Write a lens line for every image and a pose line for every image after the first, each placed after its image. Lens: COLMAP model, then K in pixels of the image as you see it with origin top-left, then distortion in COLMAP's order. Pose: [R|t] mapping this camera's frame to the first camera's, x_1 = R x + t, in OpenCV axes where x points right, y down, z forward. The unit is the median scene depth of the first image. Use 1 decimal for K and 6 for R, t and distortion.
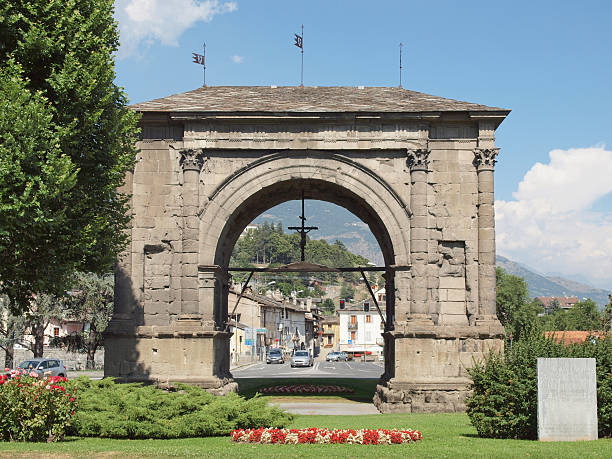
lens RADIAL K [[1009.0, 0, 306.0], [0, 1009.0, 229.5], [0, 0, 1]] dist [0.028125, 0.044447]
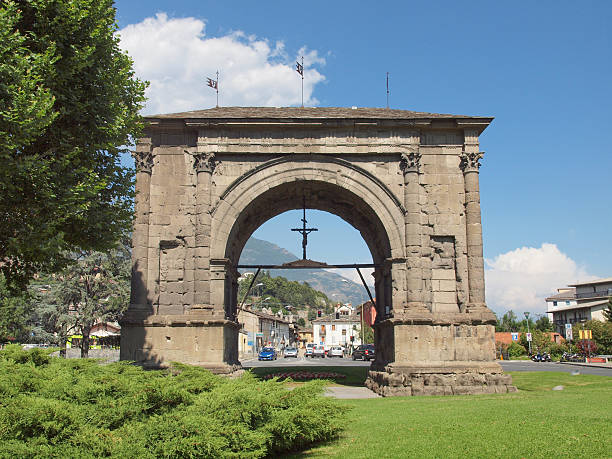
lens RADIAL K [[634.2, 0, 309.4], [0, 634.2, 234.8], [0, 0, 1]] dist [-0.014387, 0.015119]
pose [[0.999189, -0.001589, 0.040227, -0.027703], [0.004236, 0.997824, -0.065804, 0.054514], [-0.040035, 0.065921, 0.997021, 0.317989]]
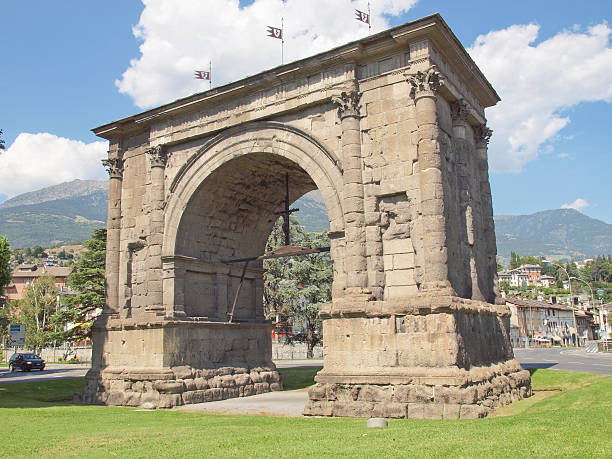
lens RADIAL K [[575.4, 0, 306.9], [0, 575.4, 235.6], [0, 0, 1]] dist [-0.026215, 0.002864]
pose [[0.856672, -0.121229, -0.501414, 0.310264], [0.086378, 0.991982, -0.092257, 0.079838], [0.508578, 0.035722, 0.860275, 0.572482]]
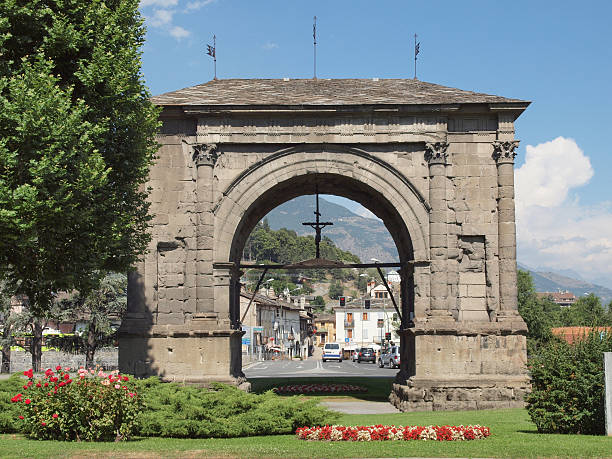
lens RADIAL K [[1037.3, 0, 306.0], [0, 1037.3, 229.5], [0, 0, 1]] dist [0.029095, 0.017030]
pose [[0.999863, -0.007816, 0.014619, -0.031120], [0.007757, 0.999962, 0.004052, 0.000039], [-0.014650, -0.003938, 0.999885, -0.006238]]
